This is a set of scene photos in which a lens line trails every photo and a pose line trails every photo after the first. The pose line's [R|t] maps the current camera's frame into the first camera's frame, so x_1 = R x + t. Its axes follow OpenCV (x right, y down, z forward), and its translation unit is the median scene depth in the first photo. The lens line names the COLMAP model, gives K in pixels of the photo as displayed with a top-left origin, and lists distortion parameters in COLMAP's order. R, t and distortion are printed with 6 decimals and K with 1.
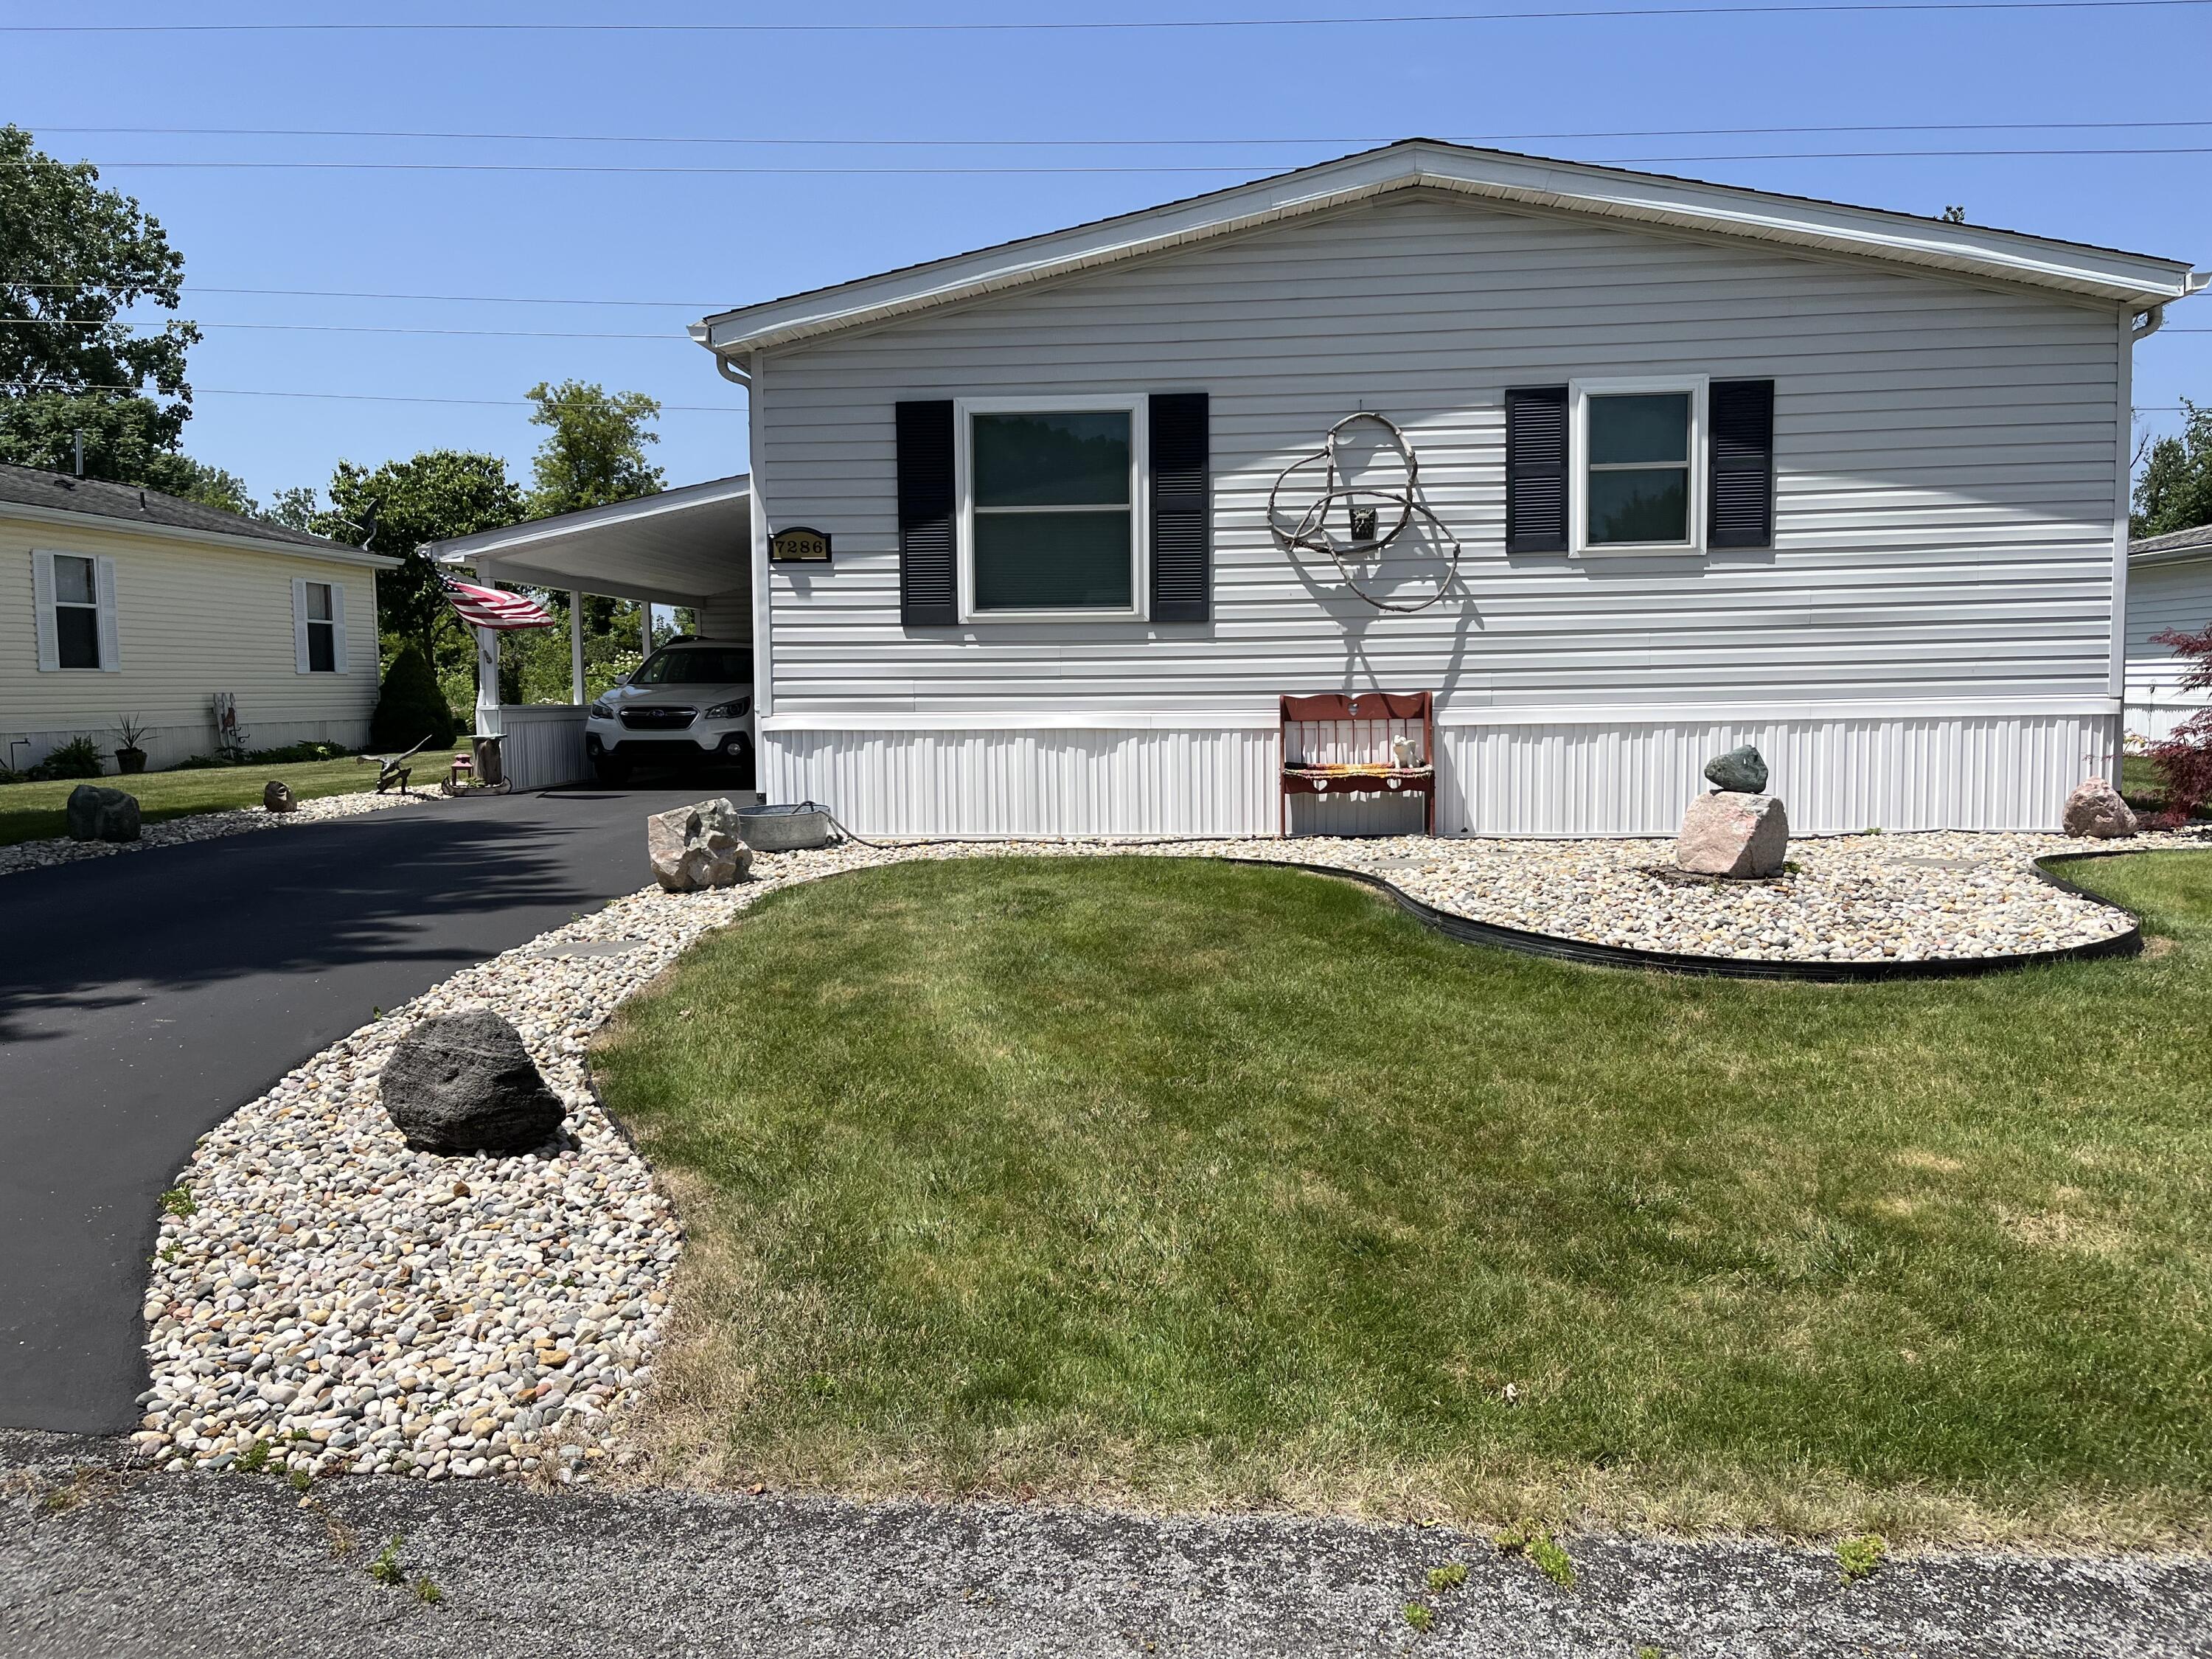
lens RADIAL K [[1665.1, 0, 1115.3], [0, 1665.1, 829.4], [0, 0, 1]] dist [0.043404, -0.046105]
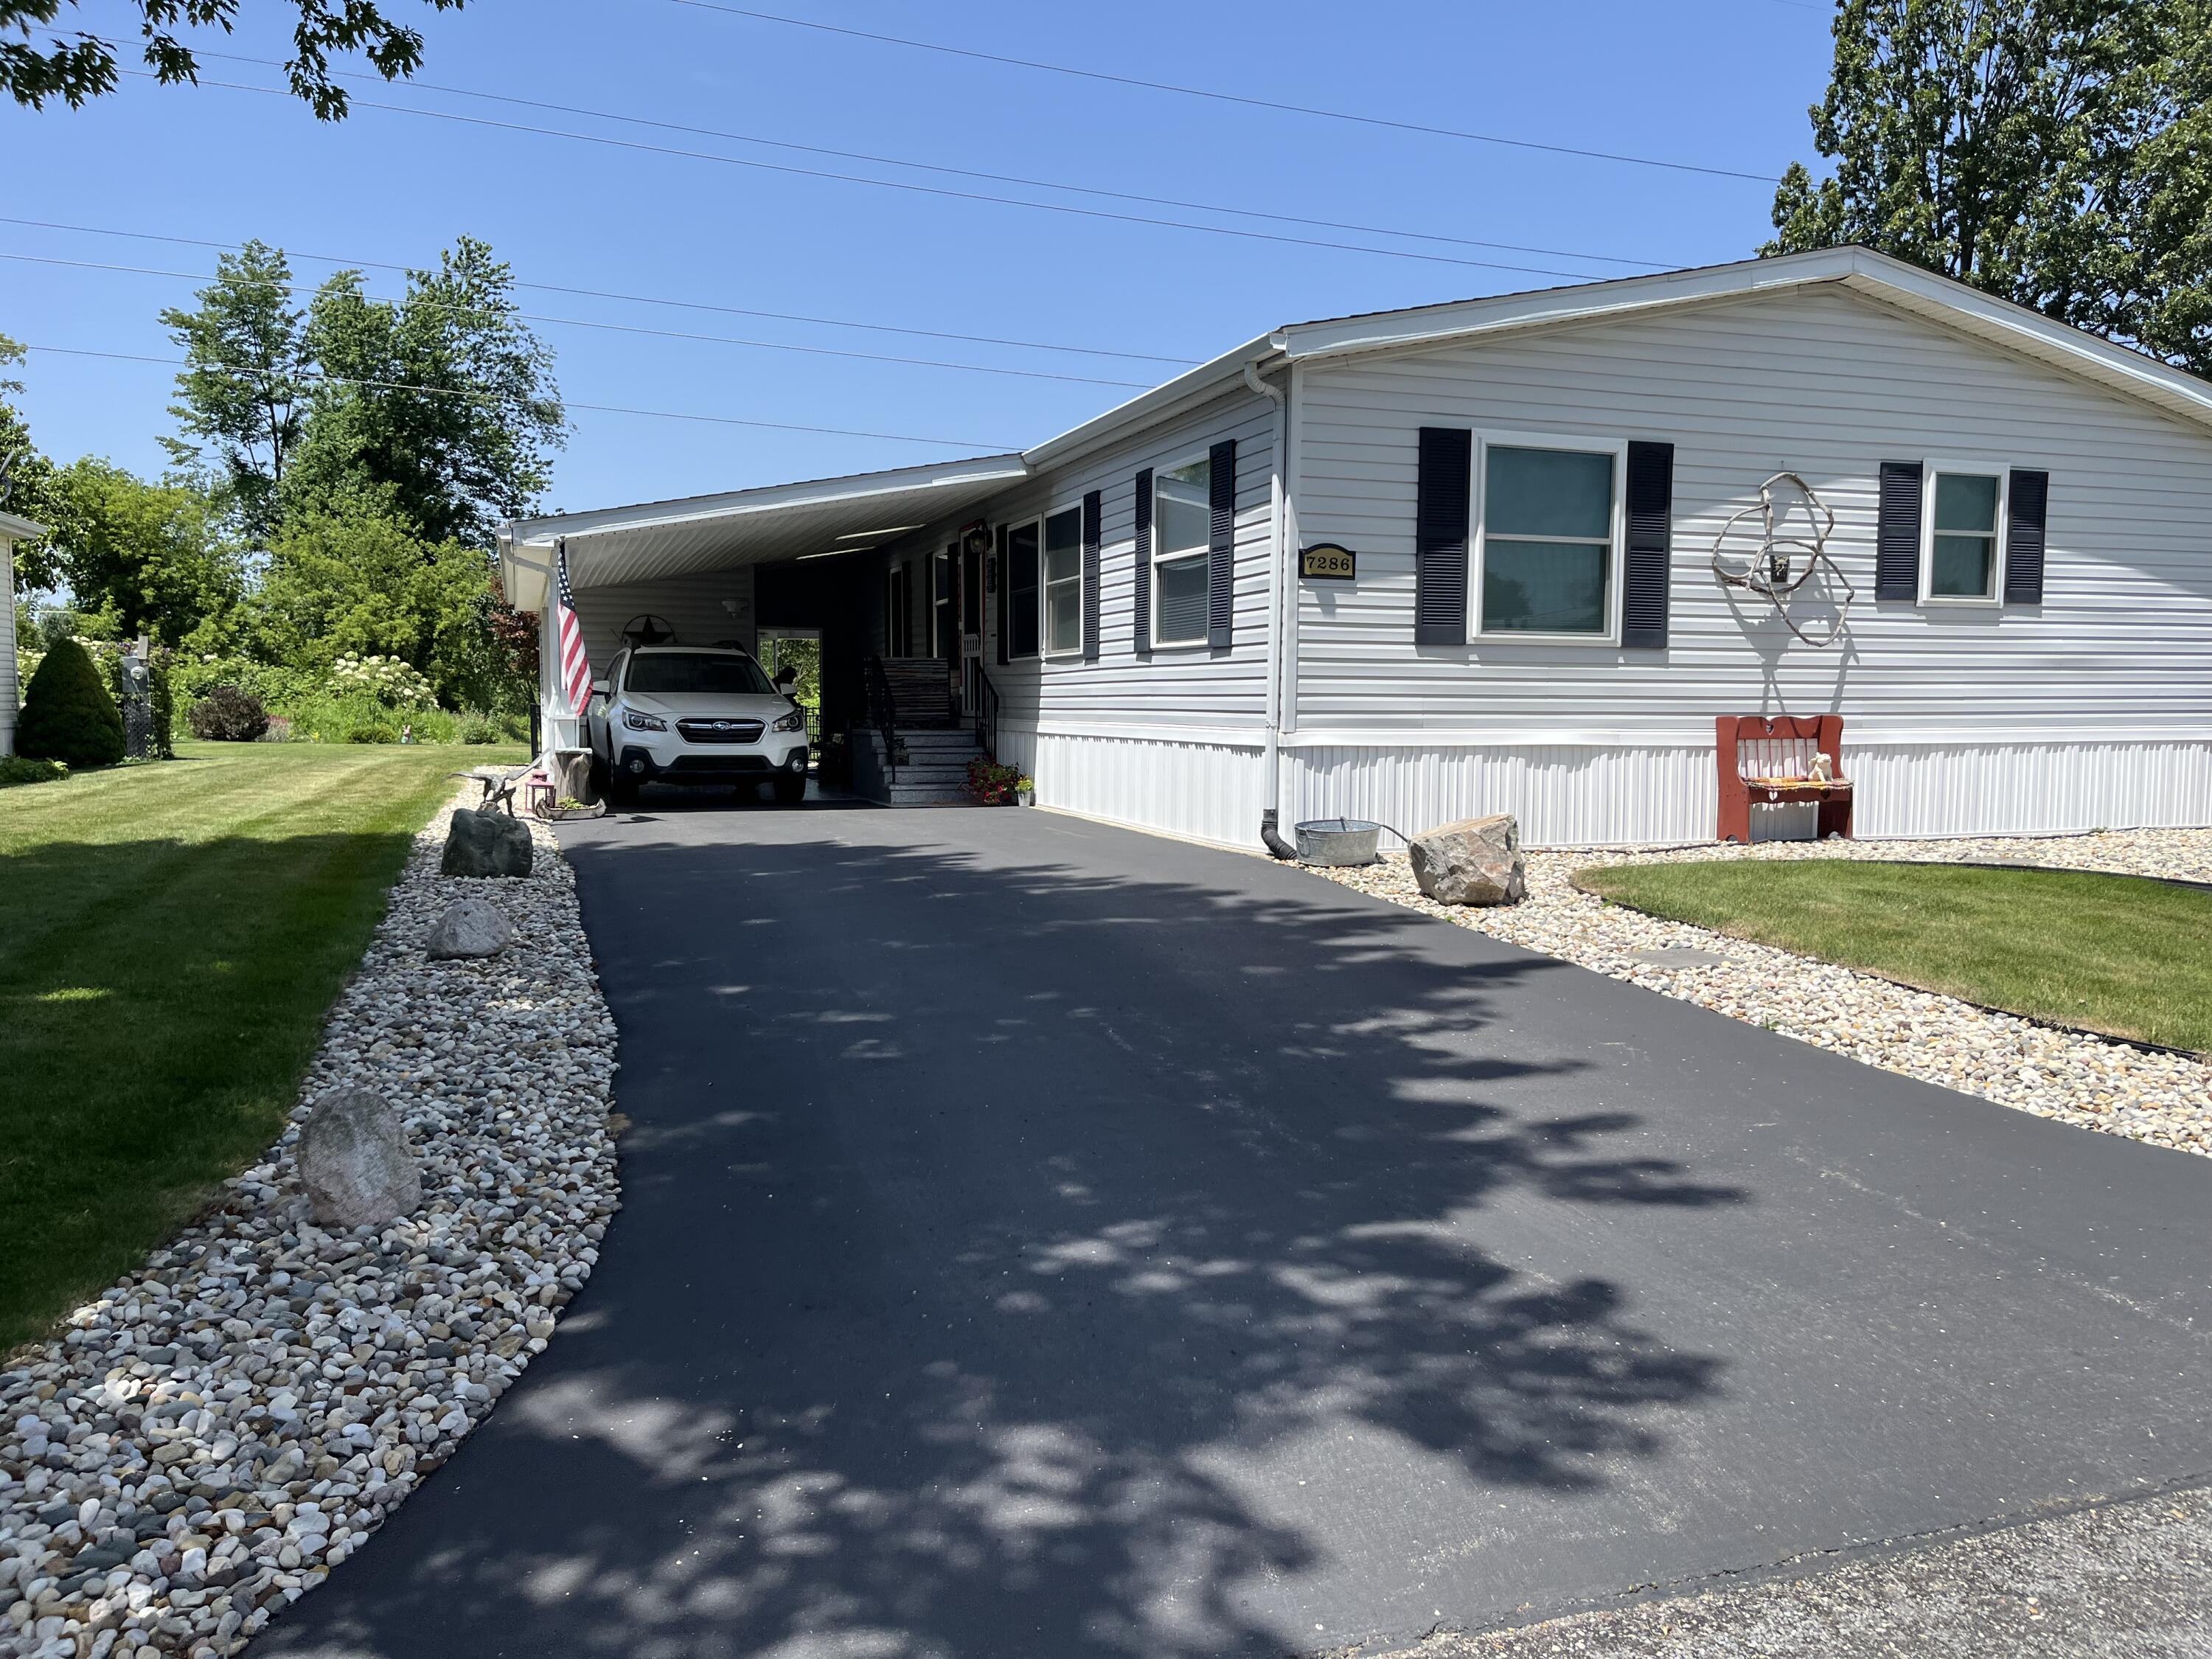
lens RADIAL K [[1665.1, 0, 1115.3], [0, 1665.1, 829.4], [0, 0, 1]] dist [0.043404, -0.046105]
pose [[0.901952, -0.015667, 0.431552, -0.757999], [0.020704, 0.999761, -0.006977, -0.005038], [-0.431339, 0.015228, 0.902061, 0.158722]]
